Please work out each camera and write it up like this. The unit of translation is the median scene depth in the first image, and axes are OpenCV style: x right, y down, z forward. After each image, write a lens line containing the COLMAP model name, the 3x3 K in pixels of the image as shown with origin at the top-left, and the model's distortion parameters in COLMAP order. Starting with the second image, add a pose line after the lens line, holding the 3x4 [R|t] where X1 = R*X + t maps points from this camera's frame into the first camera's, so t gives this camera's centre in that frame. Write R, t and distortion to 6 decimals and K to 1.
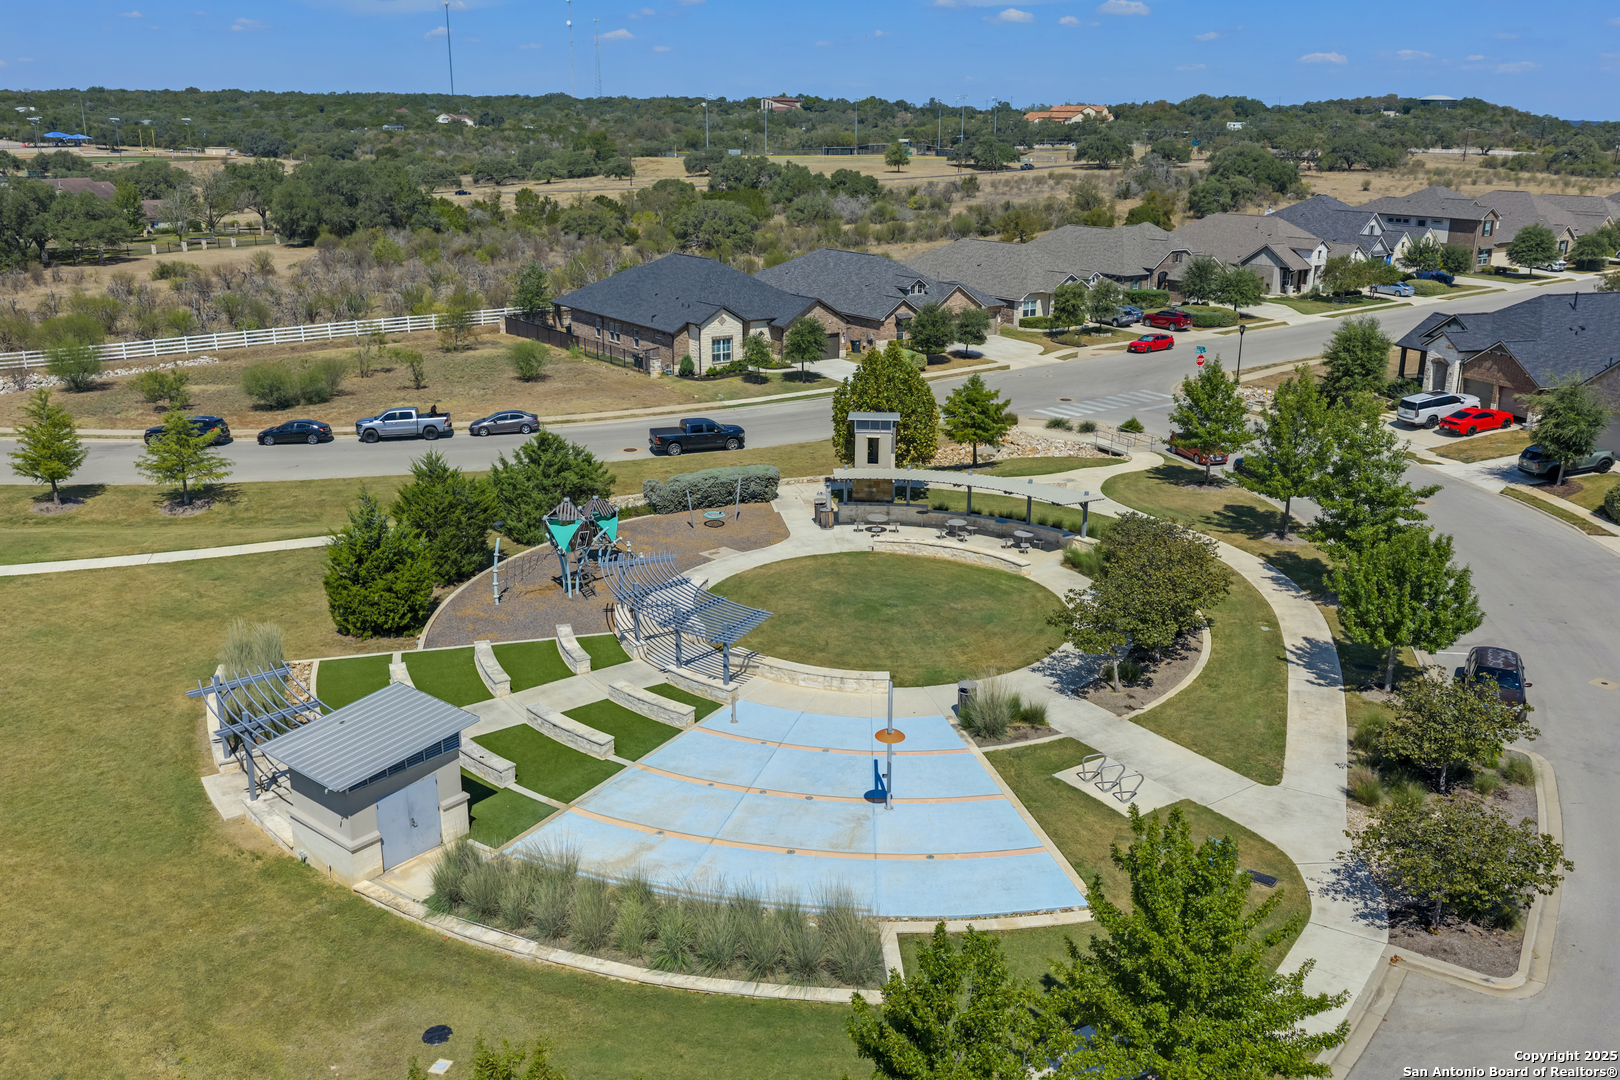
lens RADIAL K [[1339.2, 0, 811.5], [0, 1339.2, 534.6], [0, 0, 1]] dist [0.025086, -0.040606]
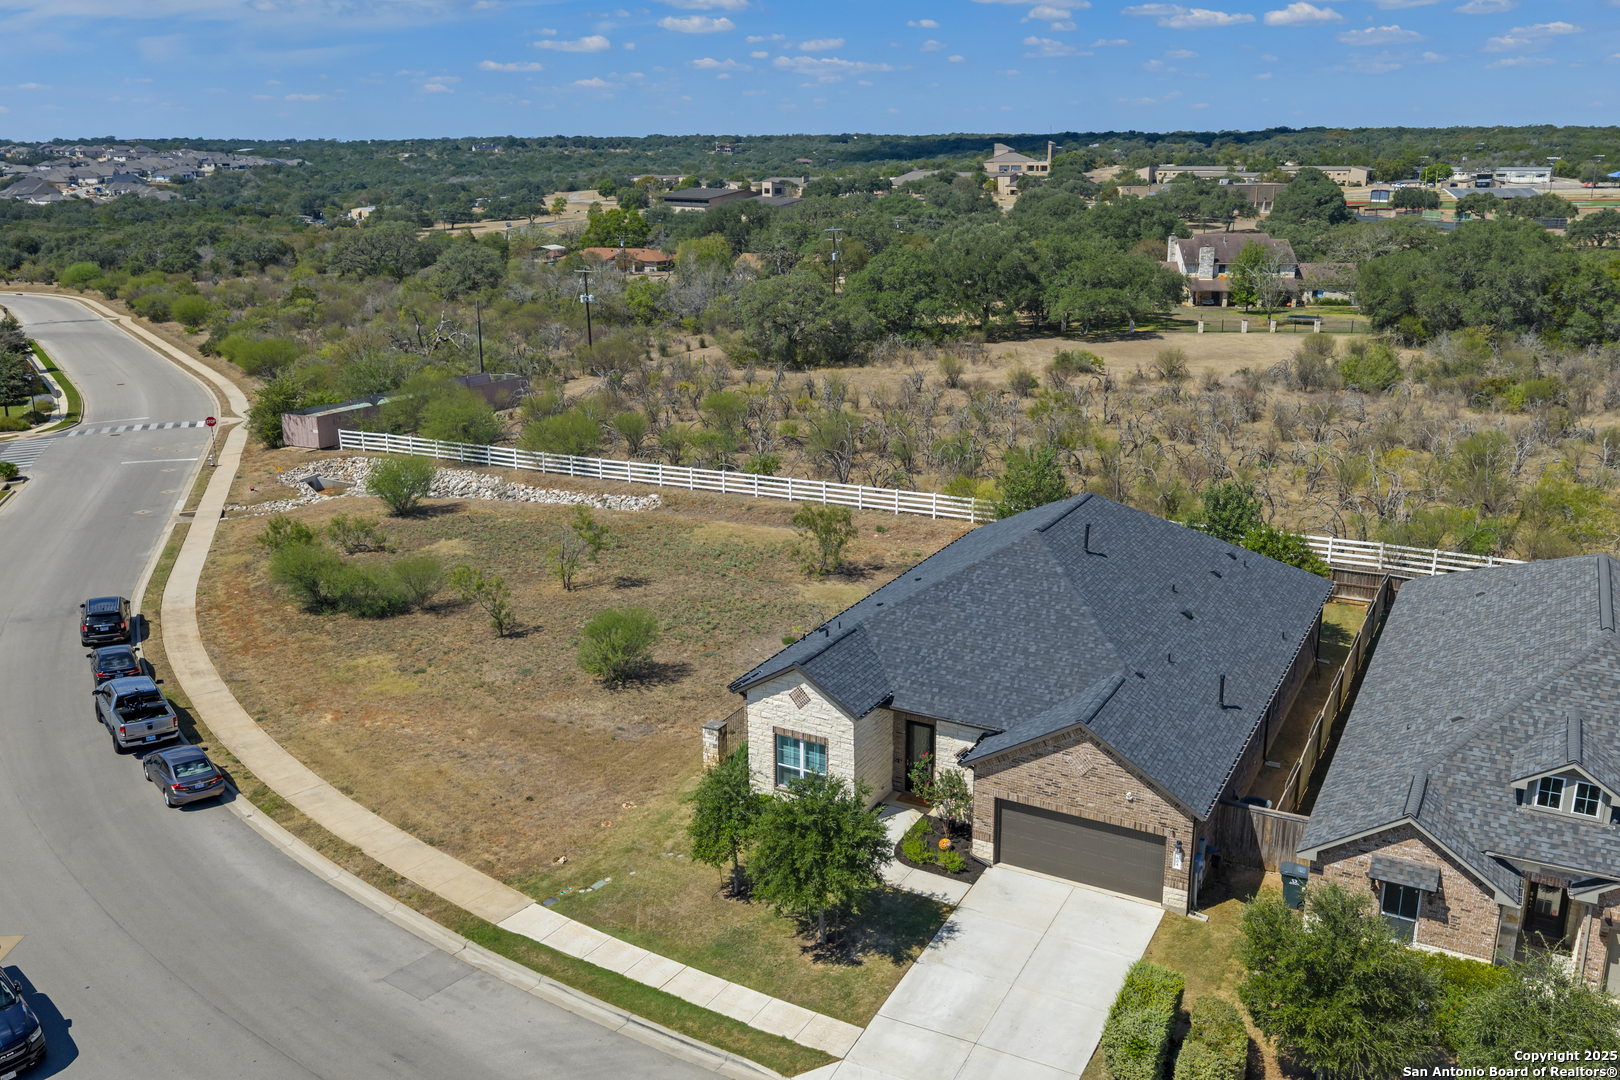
lens RADIAL K [[1339.2, 0, 812.0], [0, 1339.2, 546.9], [0, 0, 1]] dist [0.025086, -0.040606]
pose [[0.434992, 0.242346, -0.867209, 0.245812], [-0.255548, 0.956726, 0.139179, -0.237227], [0.863410, 0.161072, 0.478099, 0.740747]]
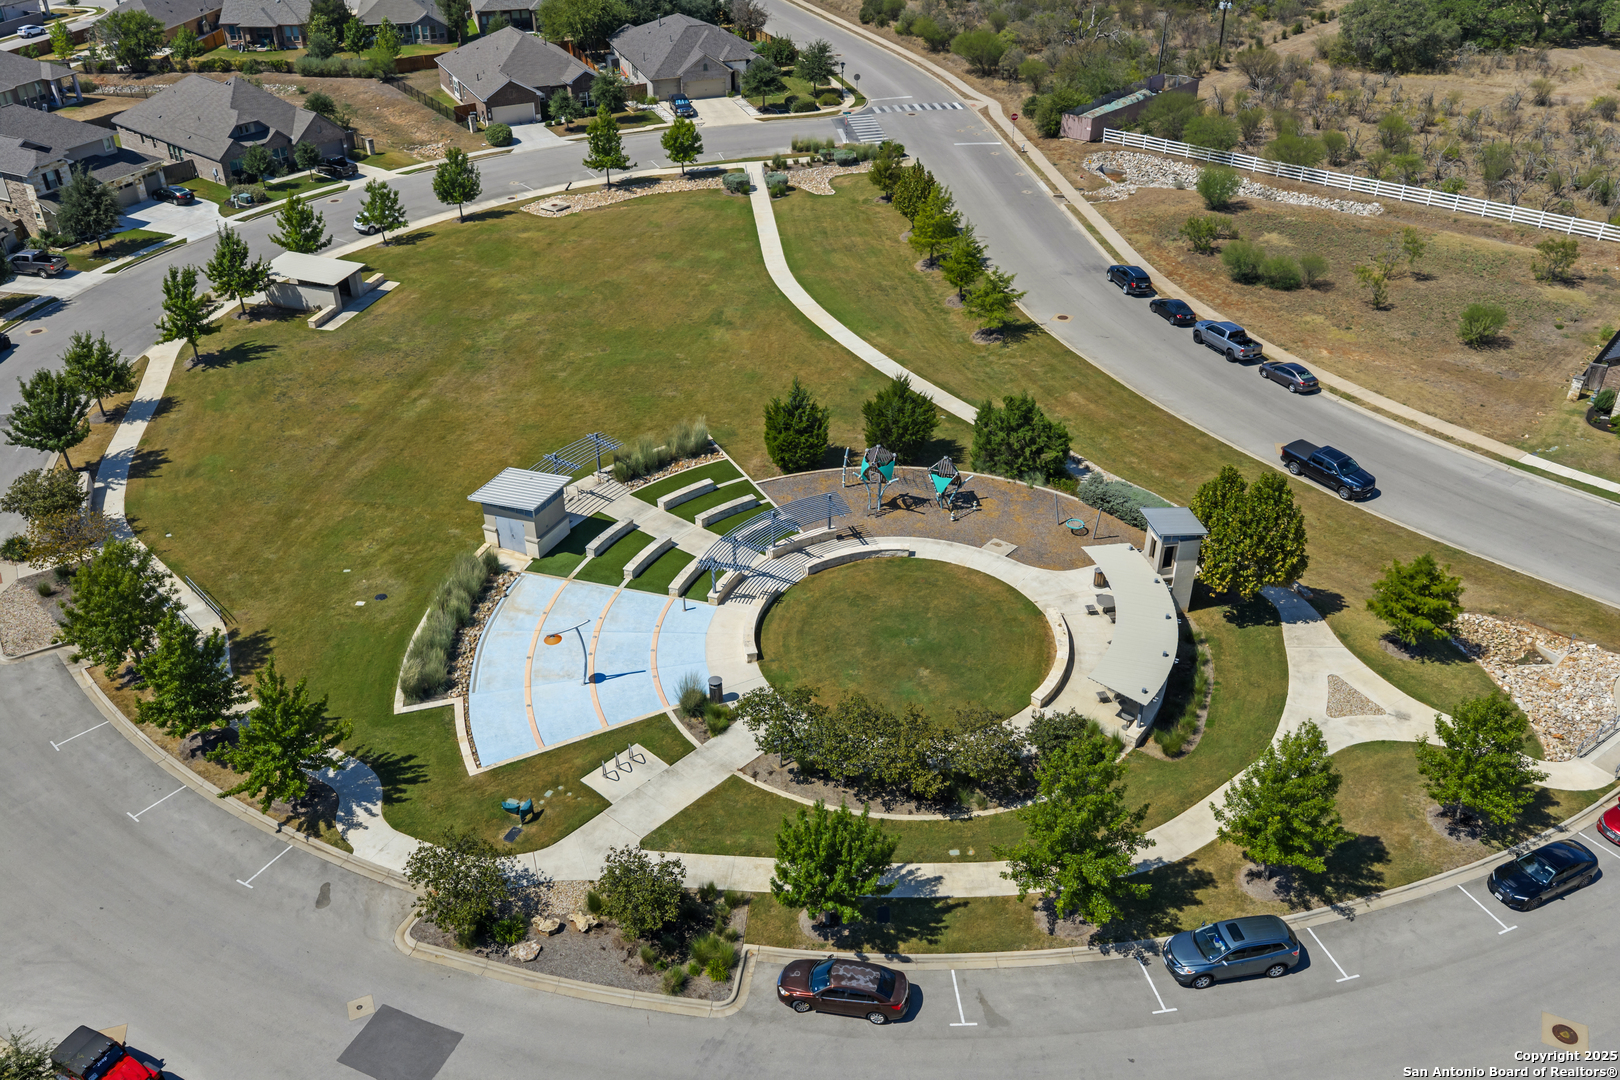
lens RADIAL K [[1339.2, 0, 815.3], [0, 1339.2, 535.3], [0, 0, 1]] dist [0.025086, -0.040606]
pose [[0.244210, 0.513981, -0.822304, 0.485834], [-0.282847, 0.848861, 0.446579, -0.269393], [0.927555, 0.123527, 0.352679, 0.228109]]
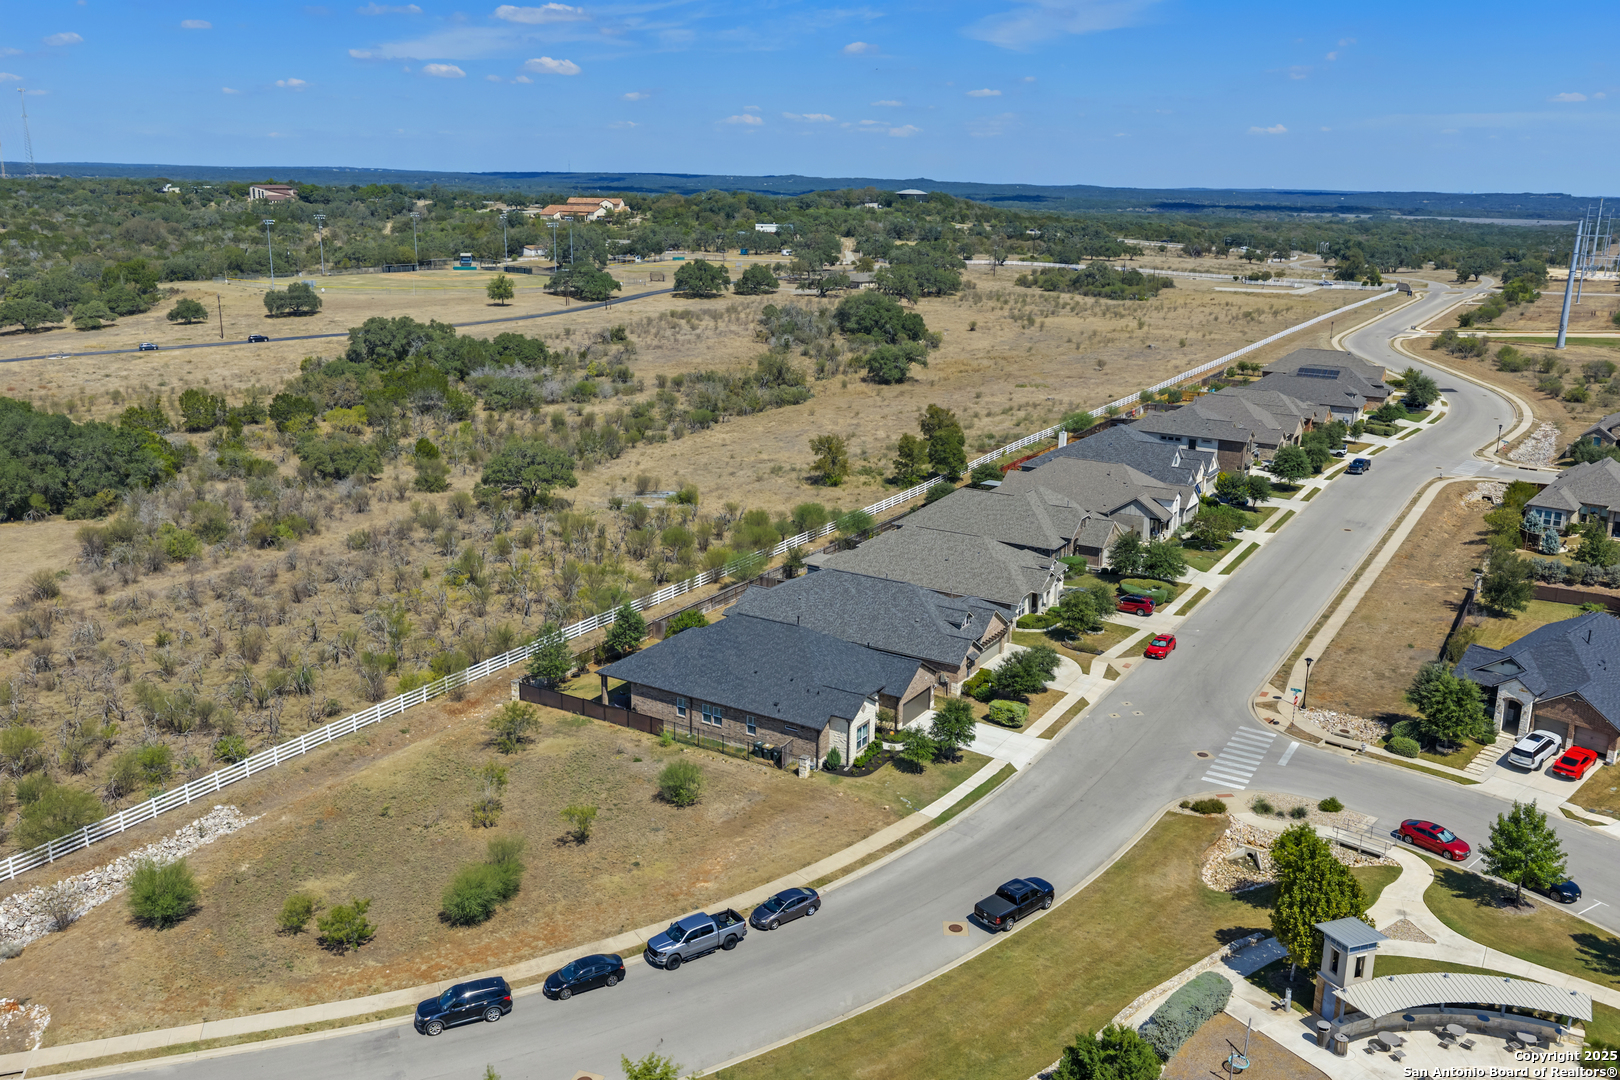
lens RADIAL K [[1339.2, 0, 807.5], [0, 1339.2, 541.5], [0, 0, 1]] dist [0.025086, -0.040606]
pose [[0.922544, -0.095434, 0.373904, -0.420542], [0.106879, 0.994222, -0.009943, -0.252785], [-0.370795, 0.049135, 0.927414, 0.096077]]
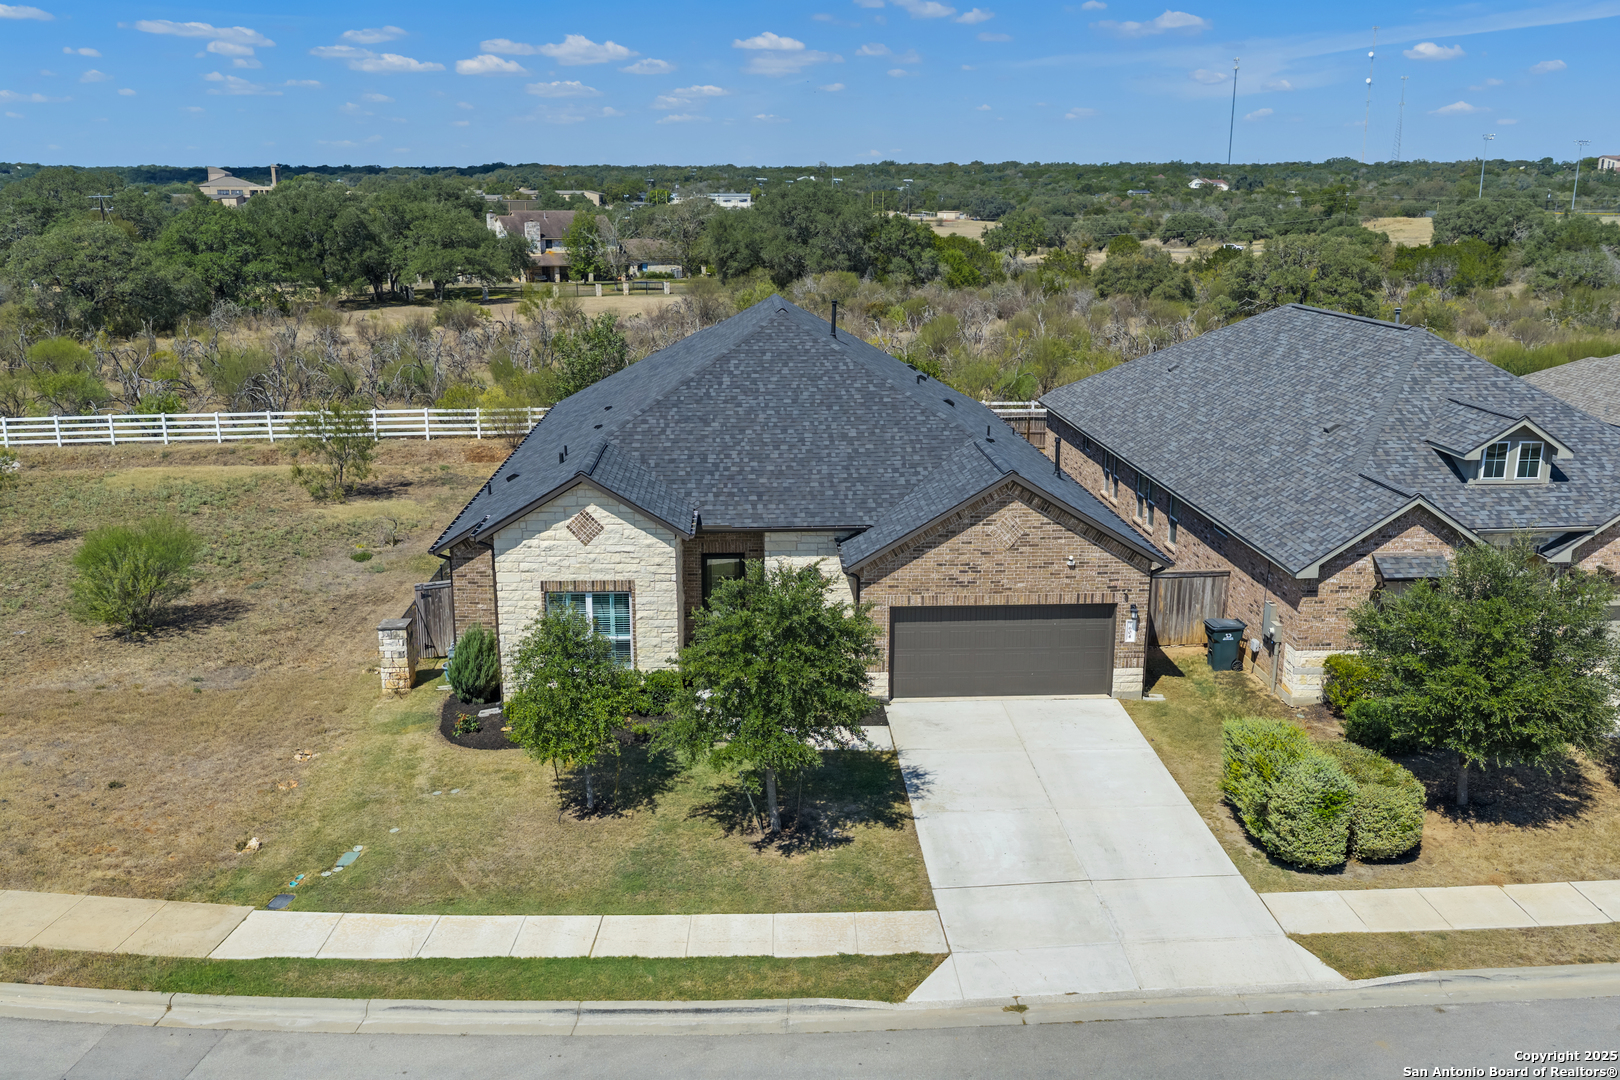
lens RADIAL K [[1339.2, 0, 815.4], [0, 1339.2, 525.0], [0, 0, 1]] dist [0.025086, -0.040606]
pose [[0.844900, 0.121807, -0.520871, 0.104044], [-0.153833, 0.987924, -0.018503, -0.148954], [0.512327, 0.095760, 0.853435, 0.728244]]
